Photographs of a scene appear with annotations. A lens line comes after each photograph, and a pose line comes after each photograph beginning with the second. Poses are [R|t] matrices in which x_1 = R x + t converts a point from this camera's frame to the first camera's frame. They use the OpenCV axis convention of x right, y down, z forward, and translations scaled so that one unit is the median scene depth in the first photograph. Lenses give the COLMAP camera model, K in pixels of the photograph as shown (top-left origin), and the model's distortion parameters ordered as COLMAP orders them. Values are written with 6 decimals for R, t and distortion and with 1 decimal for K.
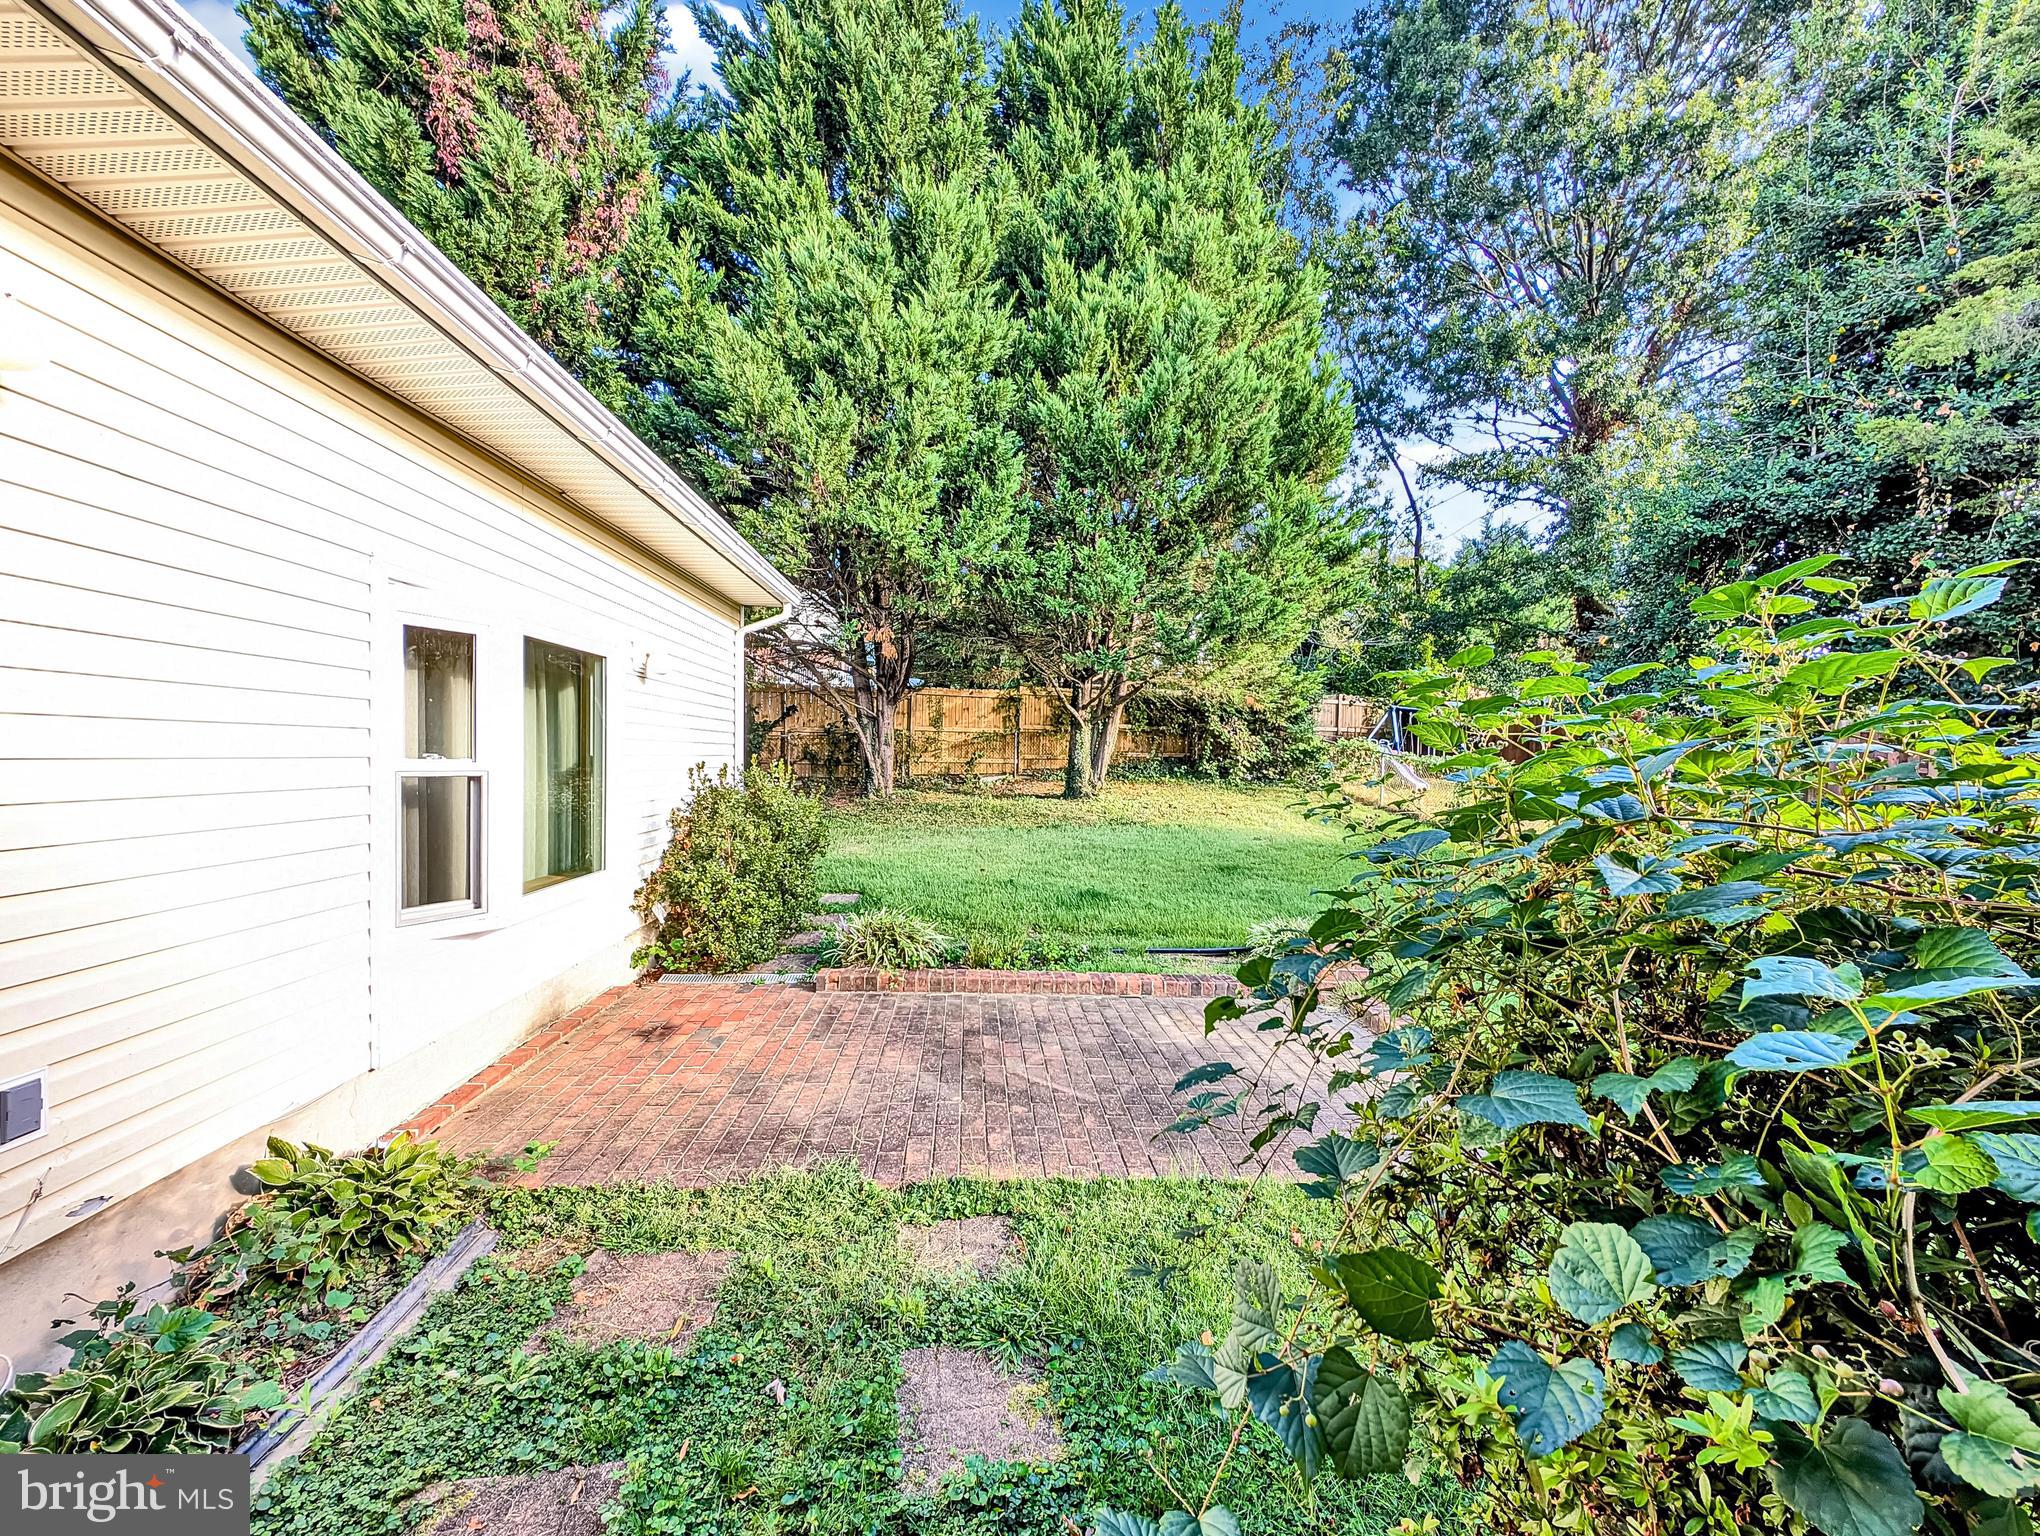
lens RADIAL K [[785.8, 0, 1018.2], [0, 785.8, 776.1], [0, 0, 1]] dist [0.000217, -0.000089]
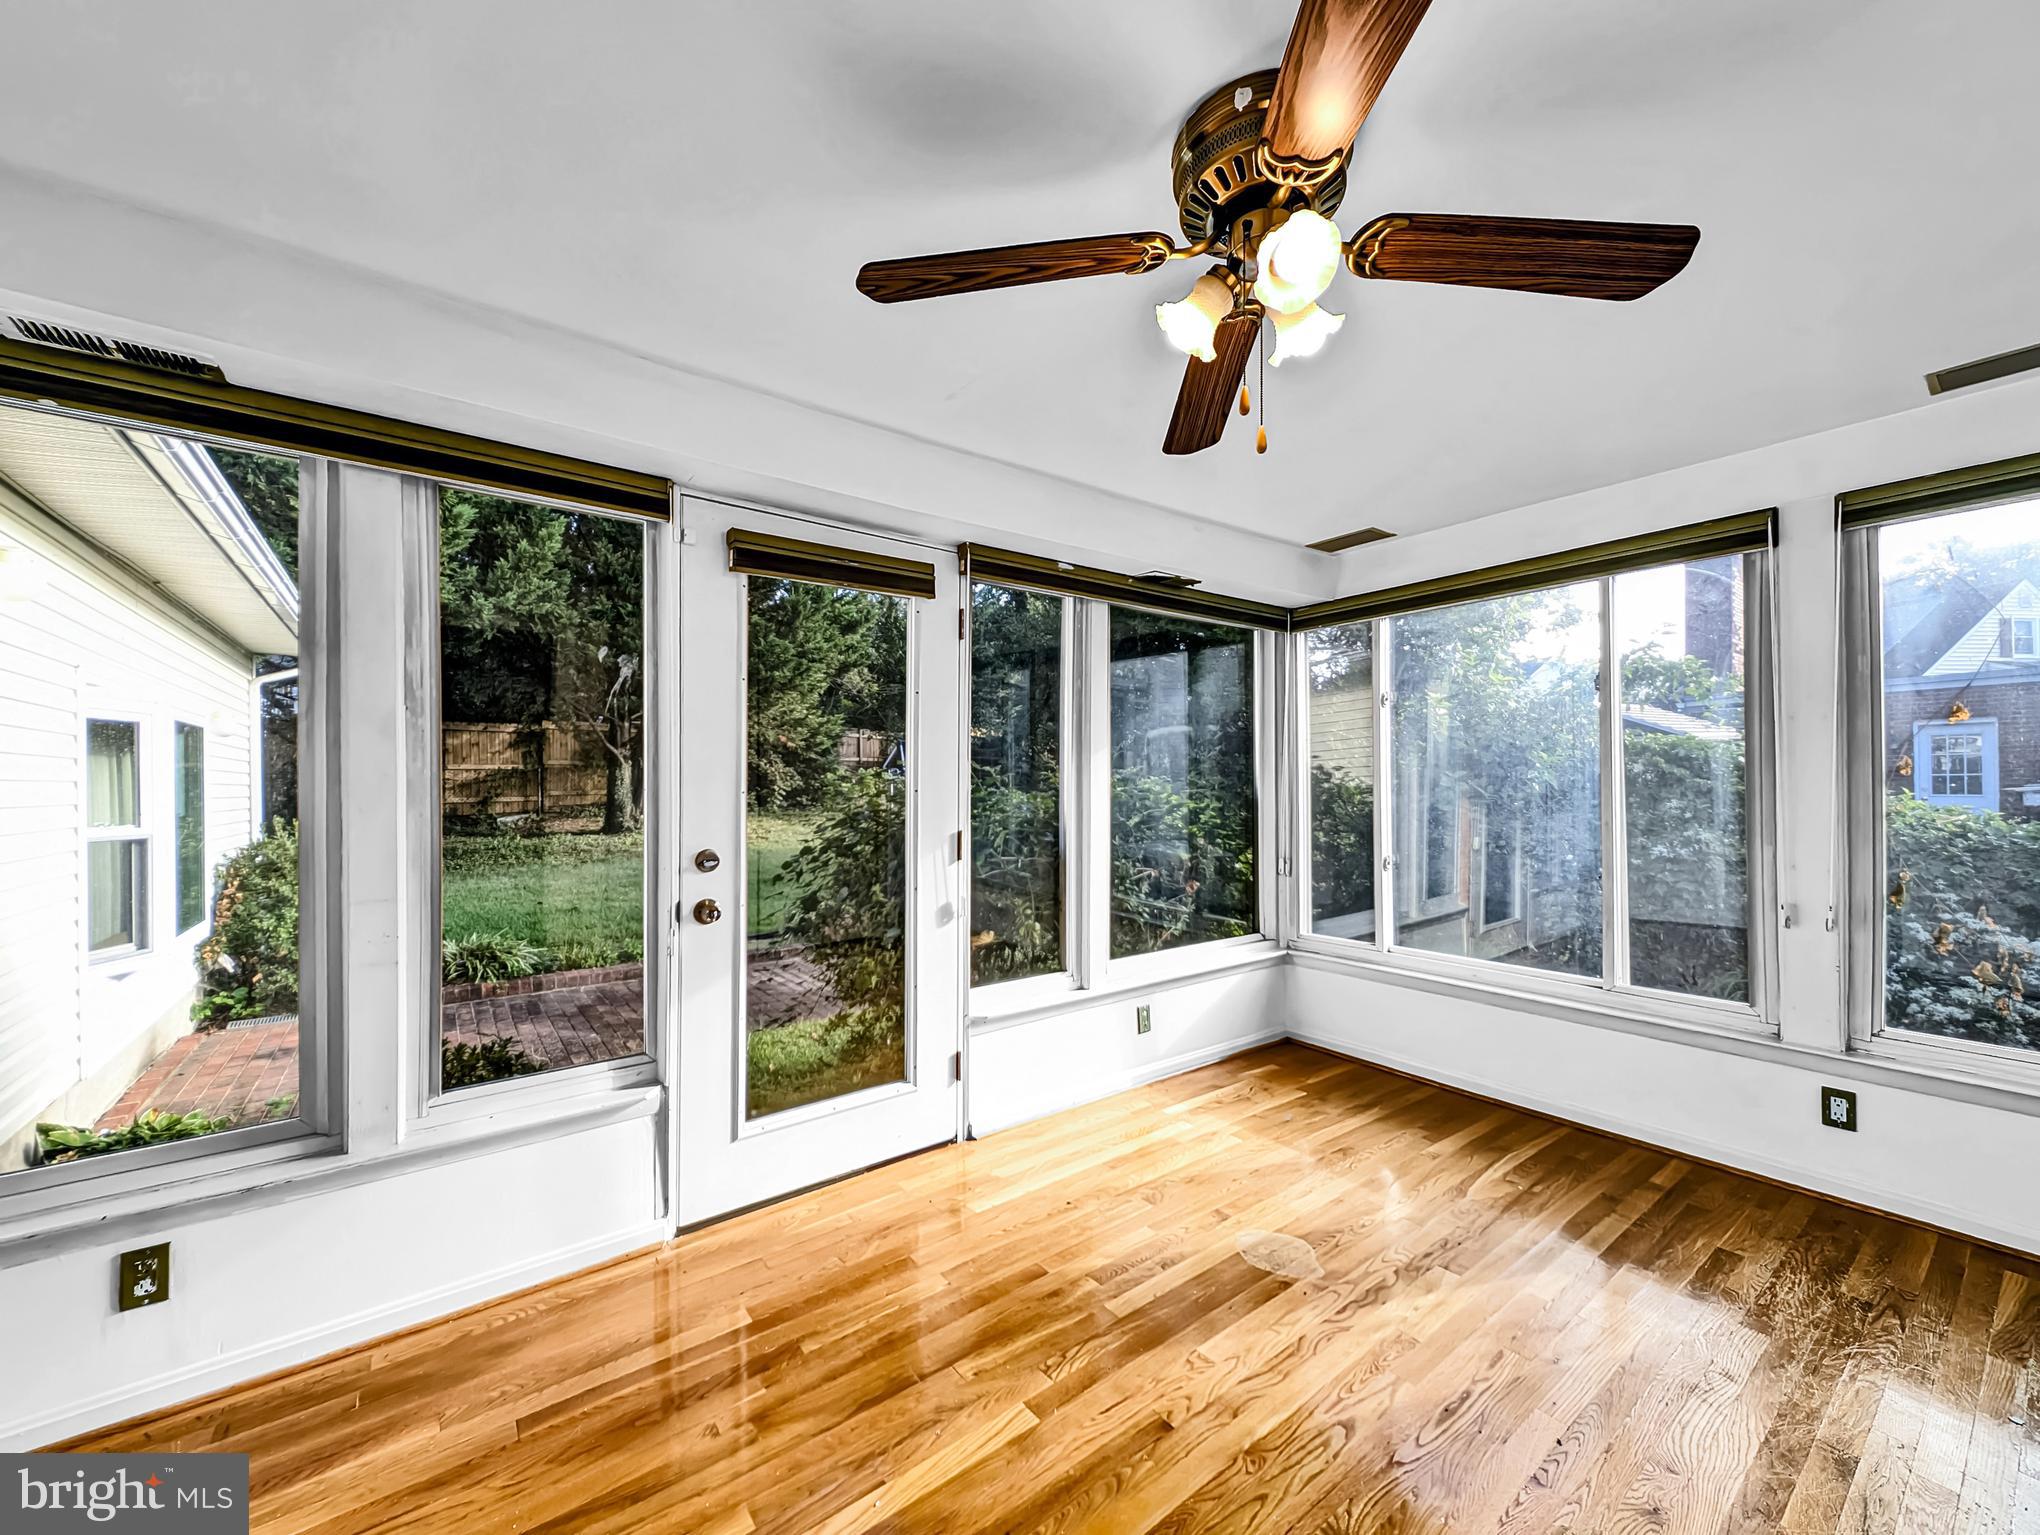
lens RADIAL K [[785.8, 0, 1018.2], [0, 785.8, 775.6], [0, 0, 1]] dist [0.000217, -0.000089]
pose [[0.839141, -0.026579, 0.543264, -0.060551], [0.044646, 0.998801, -0.020096, -0.003491], [-0.542079, 0.041118, 0.839321, -0.210612]]
